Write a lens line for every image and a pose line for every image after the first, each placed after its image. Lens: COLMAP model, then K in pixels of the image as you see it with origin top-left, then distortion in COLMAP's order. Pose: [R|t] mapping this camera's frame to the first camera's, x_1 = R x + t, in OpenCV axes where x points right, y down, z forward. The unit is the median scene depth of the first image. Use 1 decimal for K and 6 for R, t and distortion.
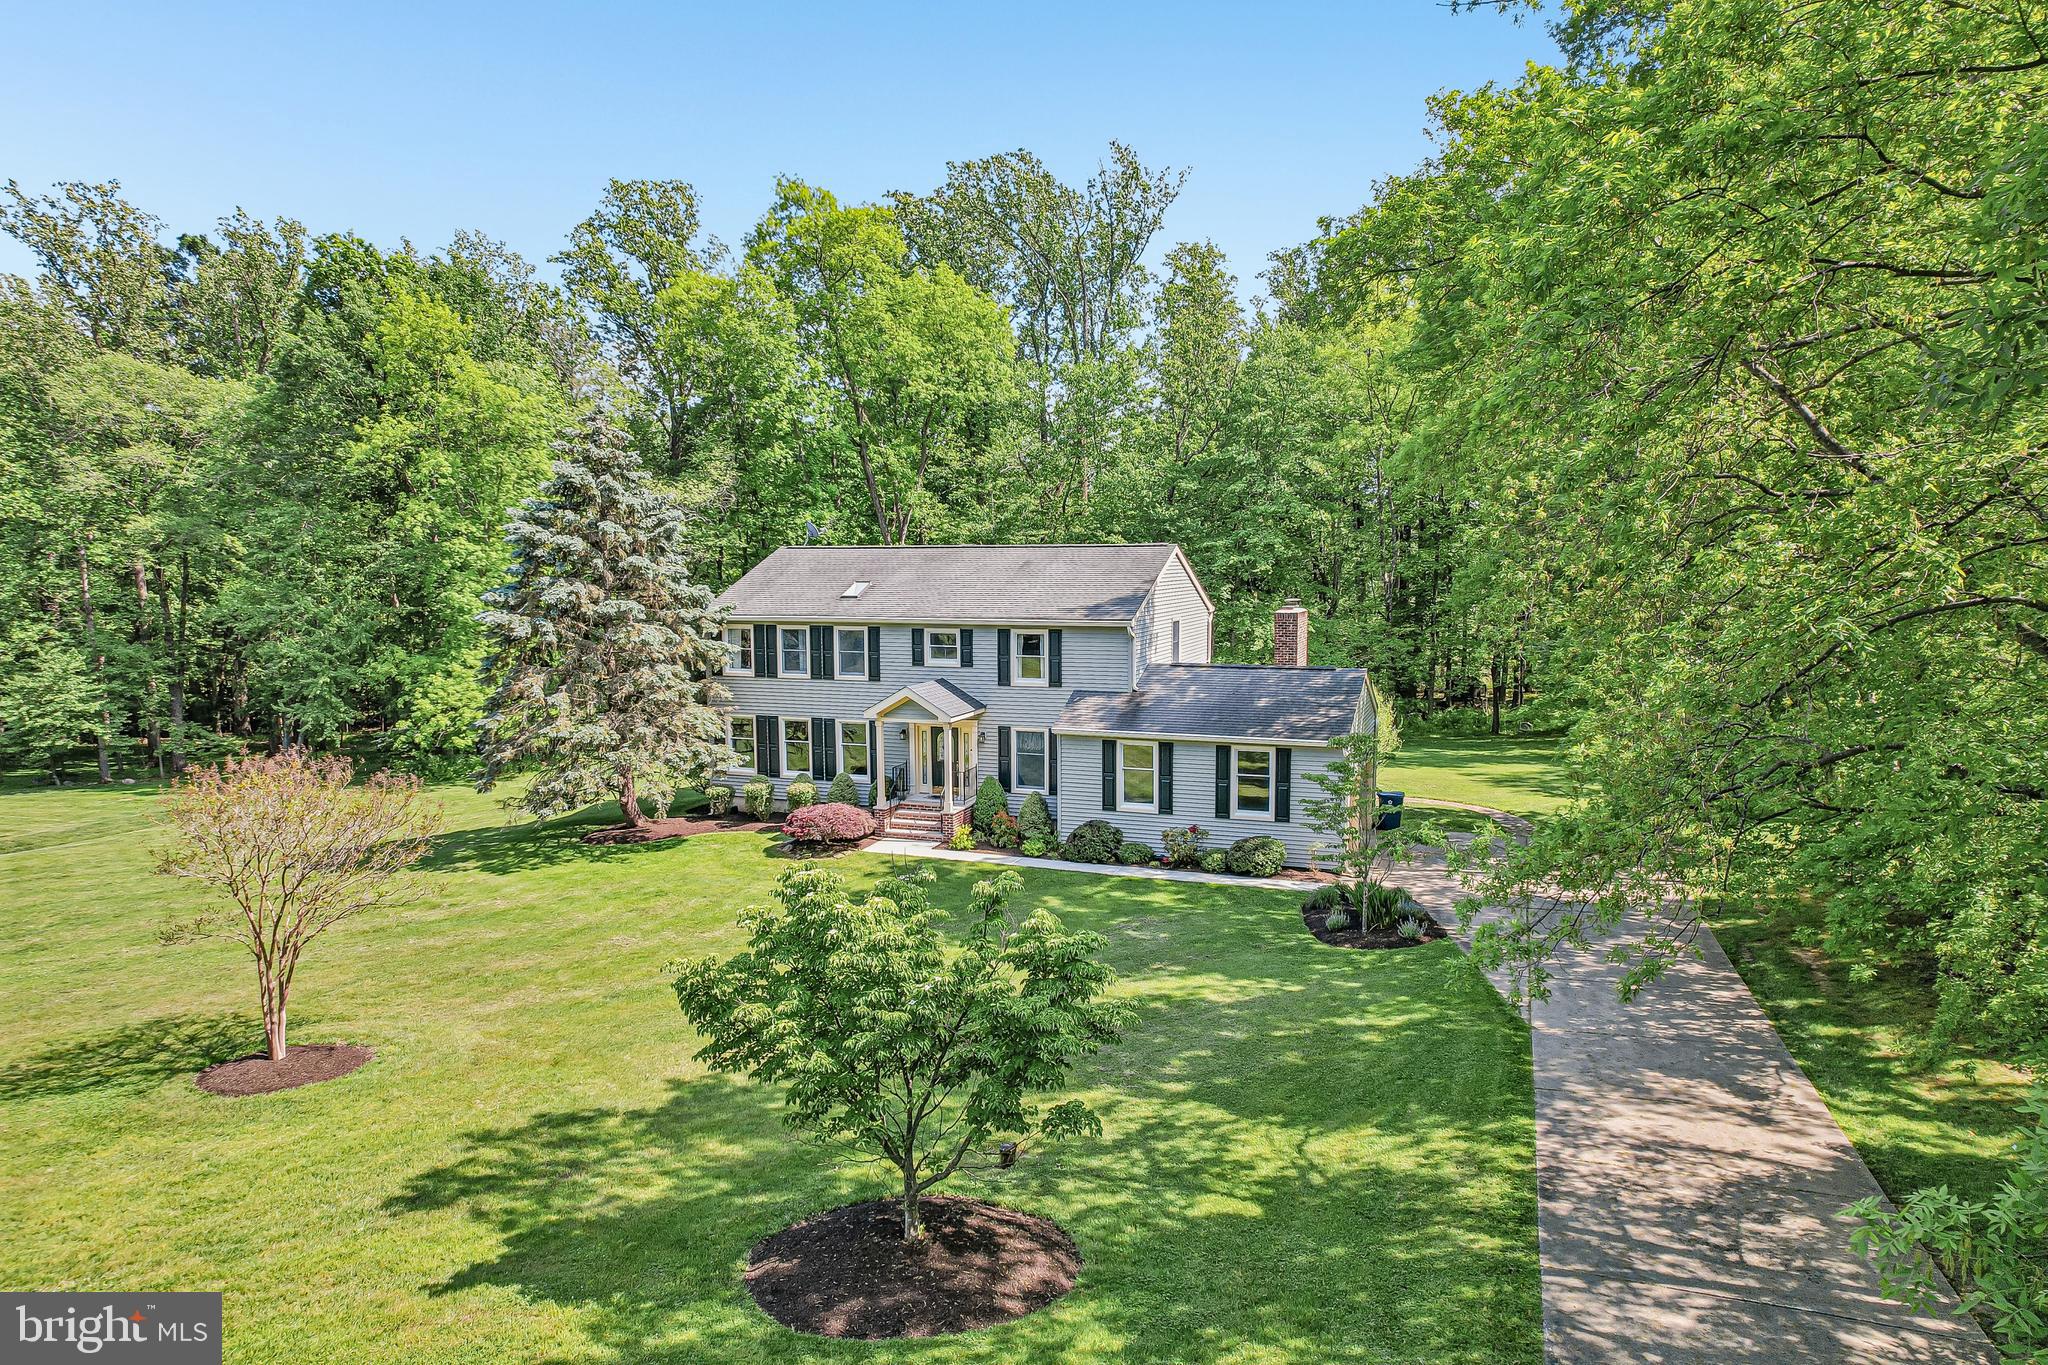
lens RADIAL K [[1316.7, 0, 1023.4], [0, 1316.7, 691.8], [0, 0, 1]] dist [-0.080538, 0.076352]
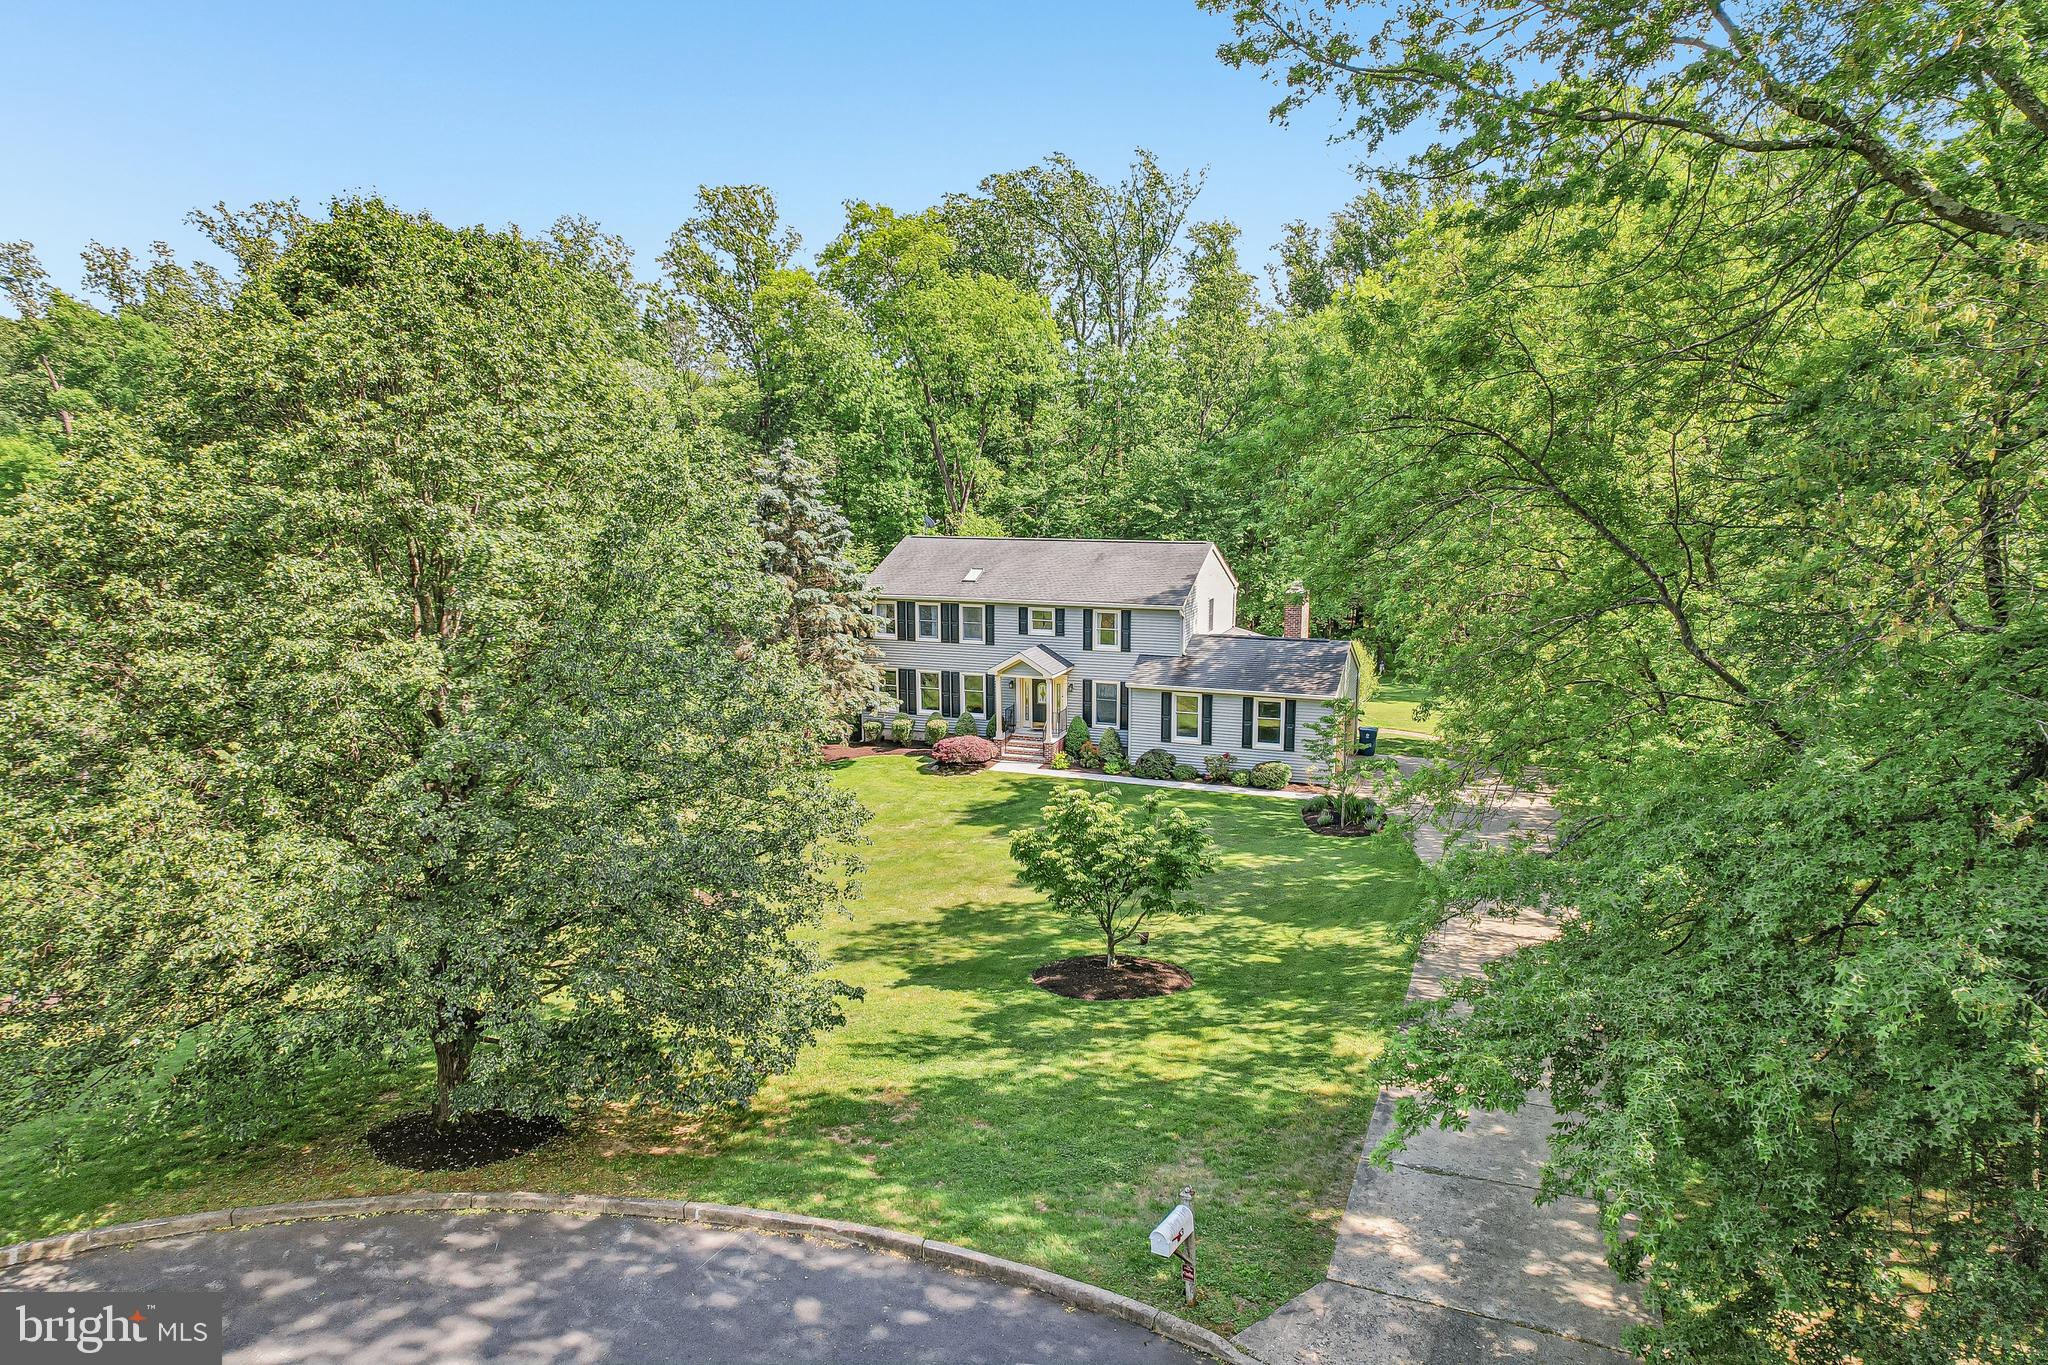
lens RADIAL K [[1316.7, 0, 1023.4], [0, 1316.7, 691.8], [0, 0, 1]] dist [-0.080538, 0.076352]
pose [[0.999997, 0.002512, -0.000810, -0.080832], [-0.002450, 0.997549, 0.069922, -0.057203], [0.000983, -0.069920, 0.997552, -0.373474]]
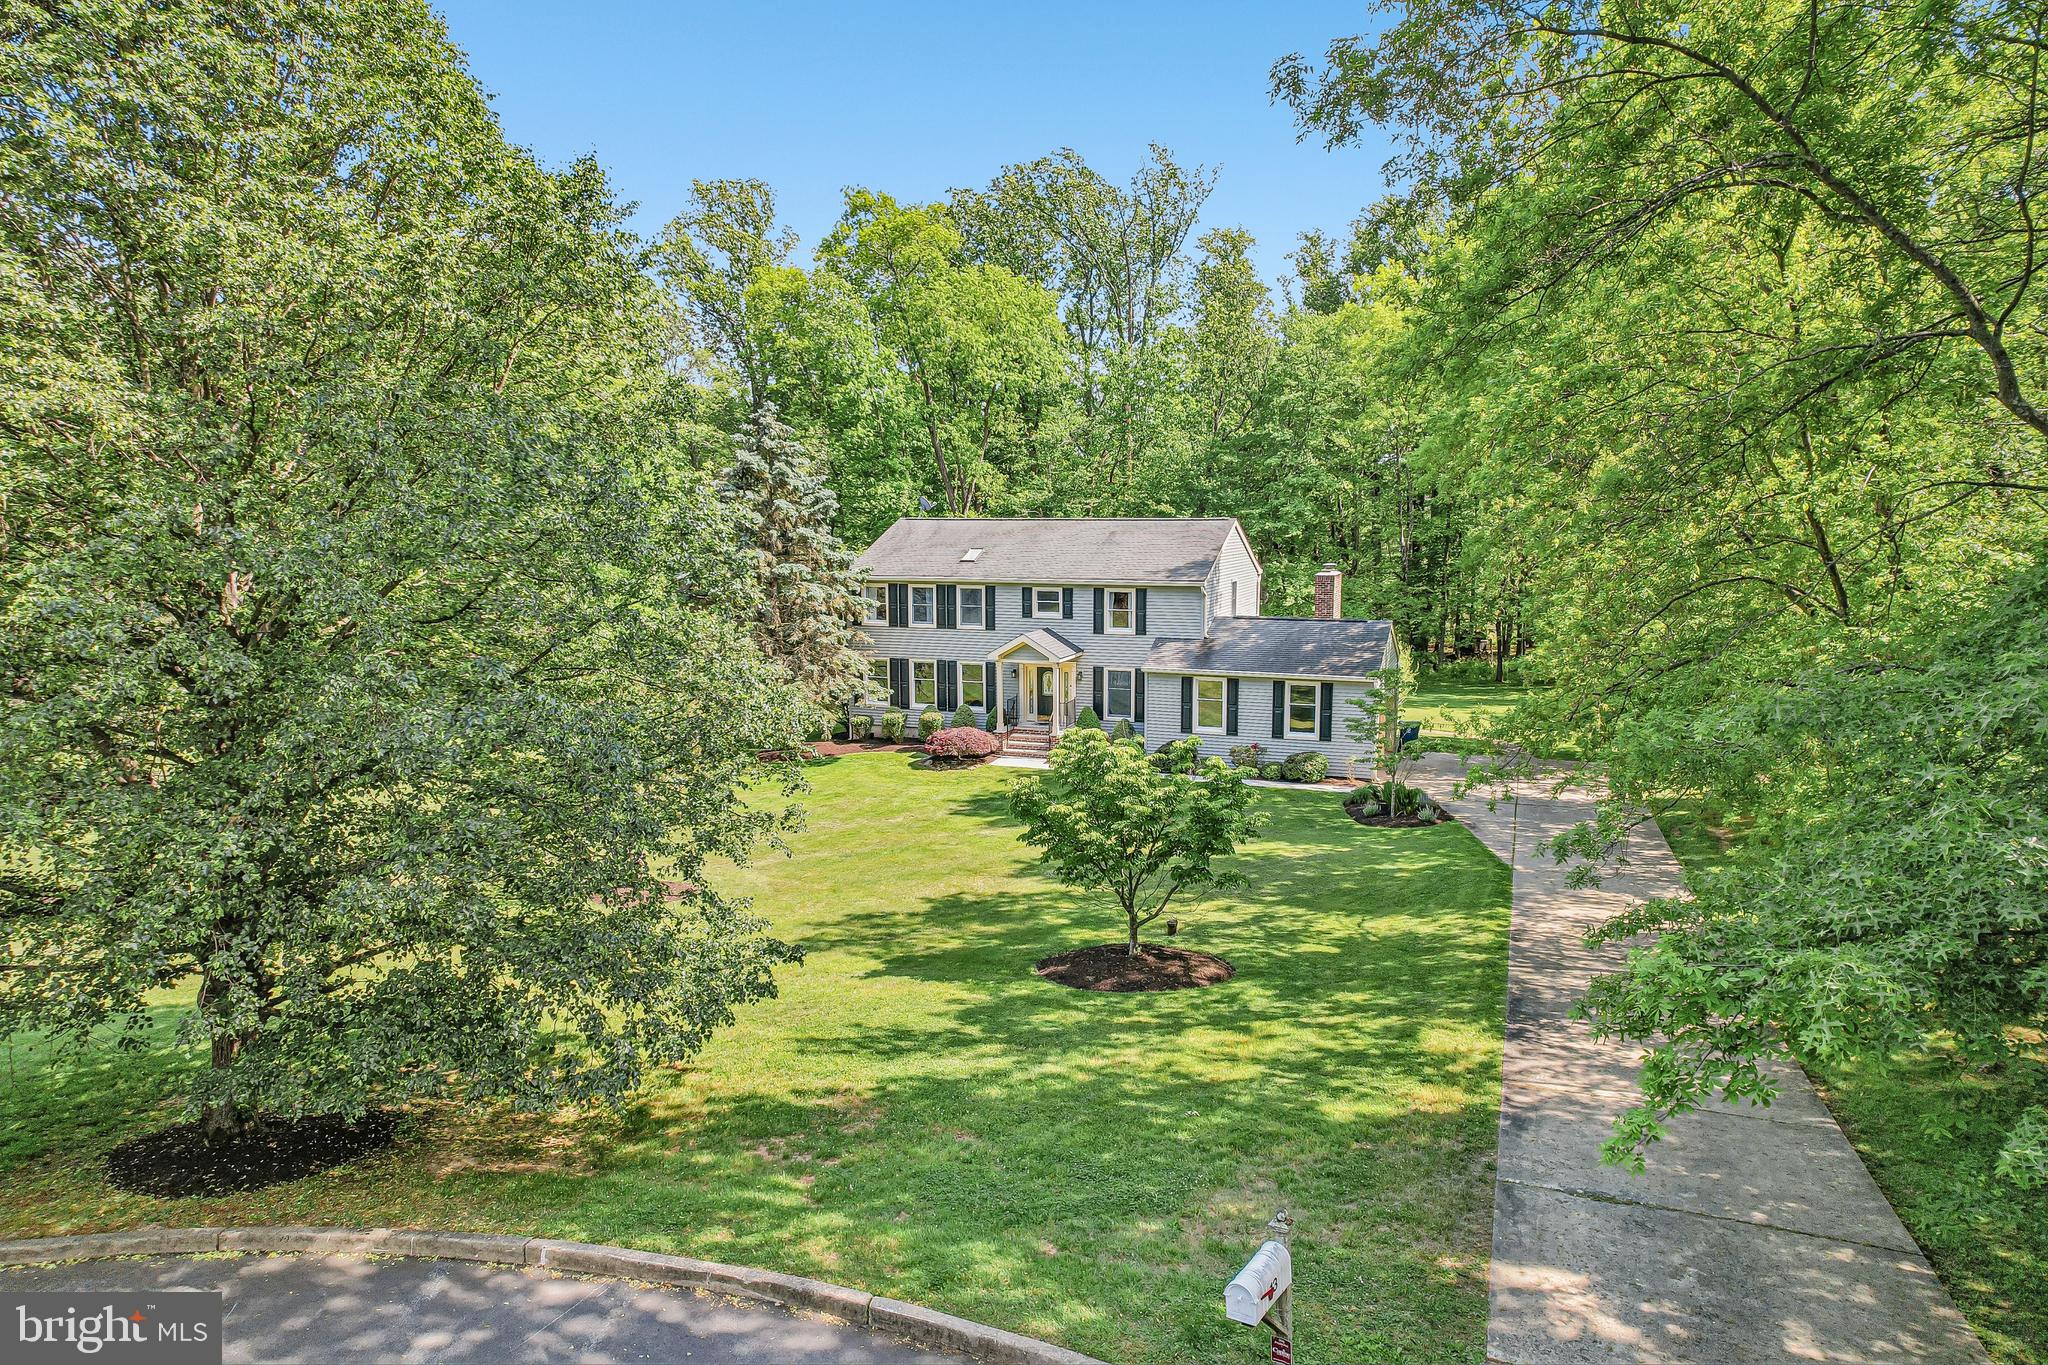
lens RADIAL K [[1316.7, 0, 1023.4], [0, 1316.7, 691.8], [0, 0, 1]] dist [-0.080538, 0.076352]
pose [[0.999979, 0.002826, -0.005768, -0.078406], [-0.002639, 0.999482, 0.032081, 0.010540], [0.005855, -0.032065, 0.999469, -0.240091]]
